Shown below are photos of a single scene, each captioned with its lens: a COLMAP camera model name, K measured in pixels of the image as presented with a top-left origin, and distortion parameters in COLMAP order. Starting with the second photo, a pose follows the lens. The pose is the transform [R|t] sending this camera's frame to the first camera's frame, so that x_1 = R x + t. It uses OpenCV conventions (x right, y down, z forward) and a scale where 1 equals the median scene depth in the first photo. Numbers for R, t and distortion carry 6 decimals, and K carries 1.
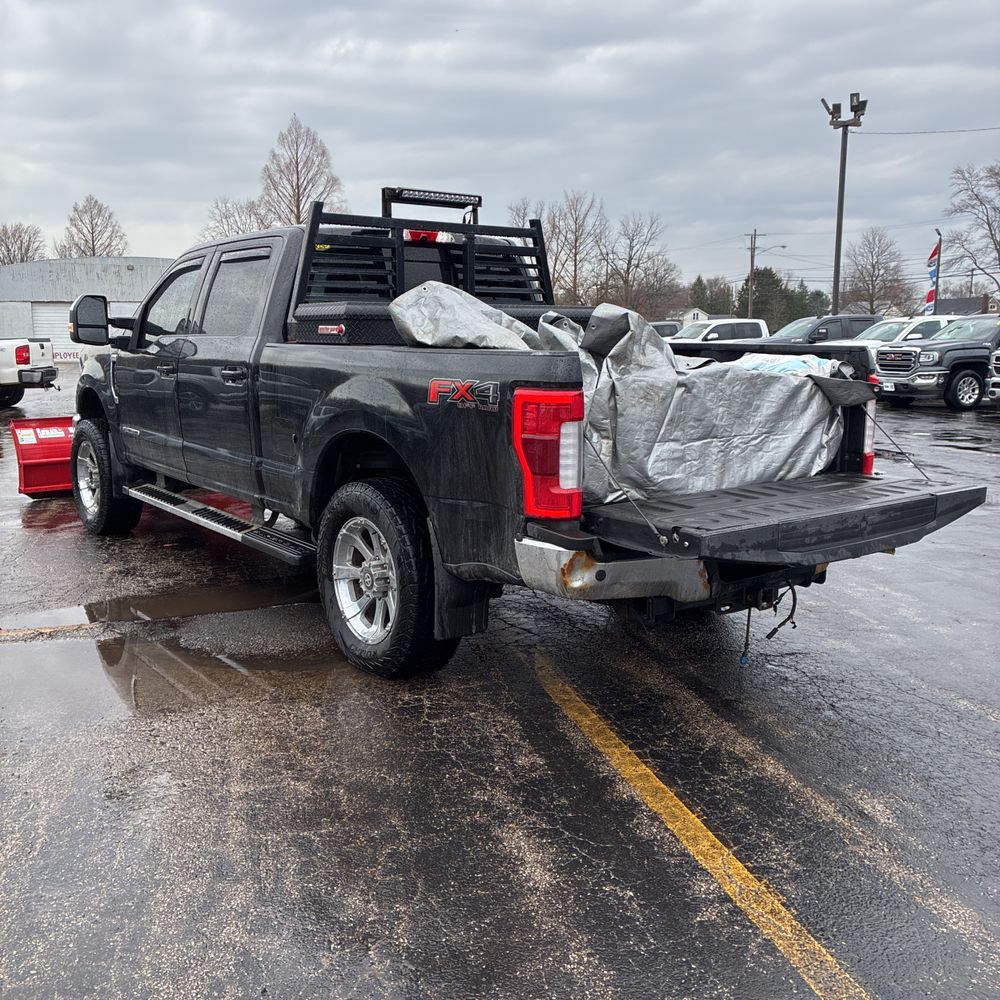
lens RADIAL K [[1019.2, 0, 500.0], [0, 1019.2, 500.0], [0, 0, 1]] dist [0.012975, 0.001753]
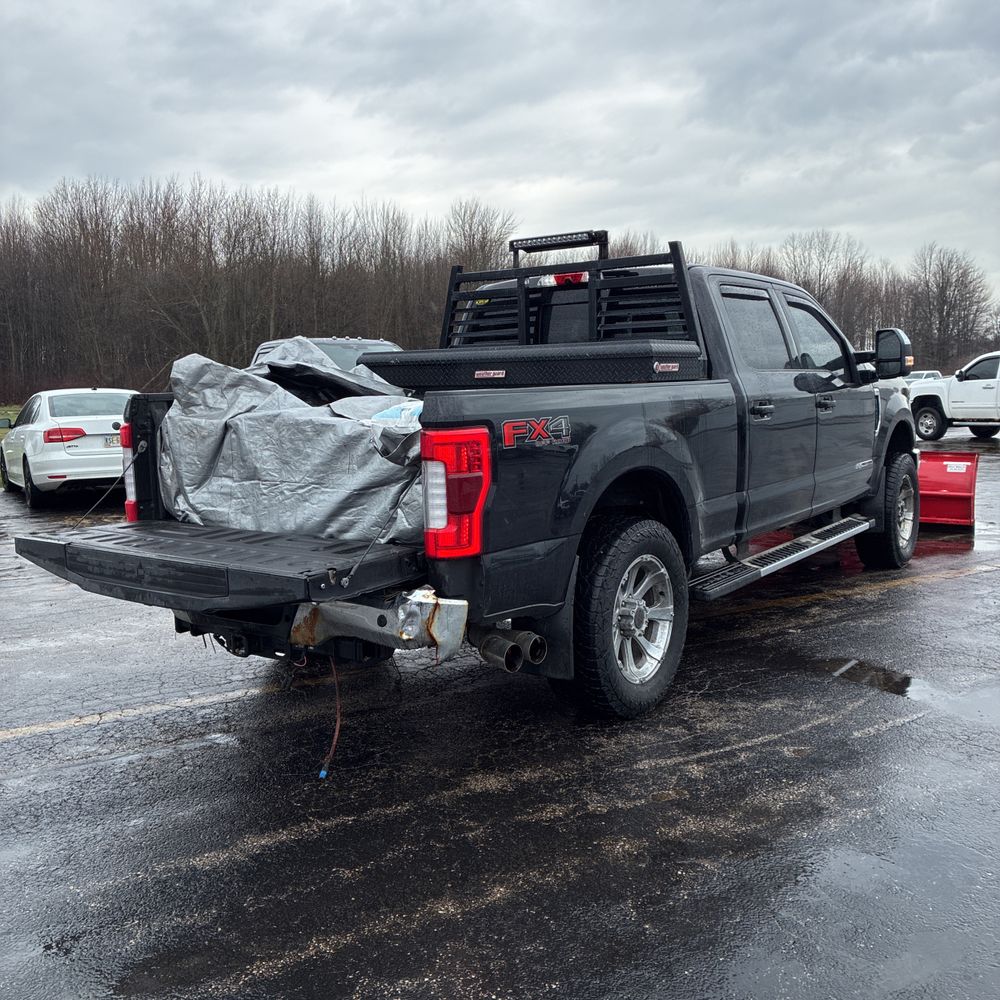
lens RADIAL K [[1014.6, 0, 500.0], [0, 1014.6, 478.9], [0, 0, 1]] dist [0.114086, 0.000345]
pose [[0.298249, 0.093878, -0.949860, 1.081293], [-0.138802, 0.988839, 0.054148, -0.130222], [0.944342, 0.115693, 0.307951, 0.787333]]
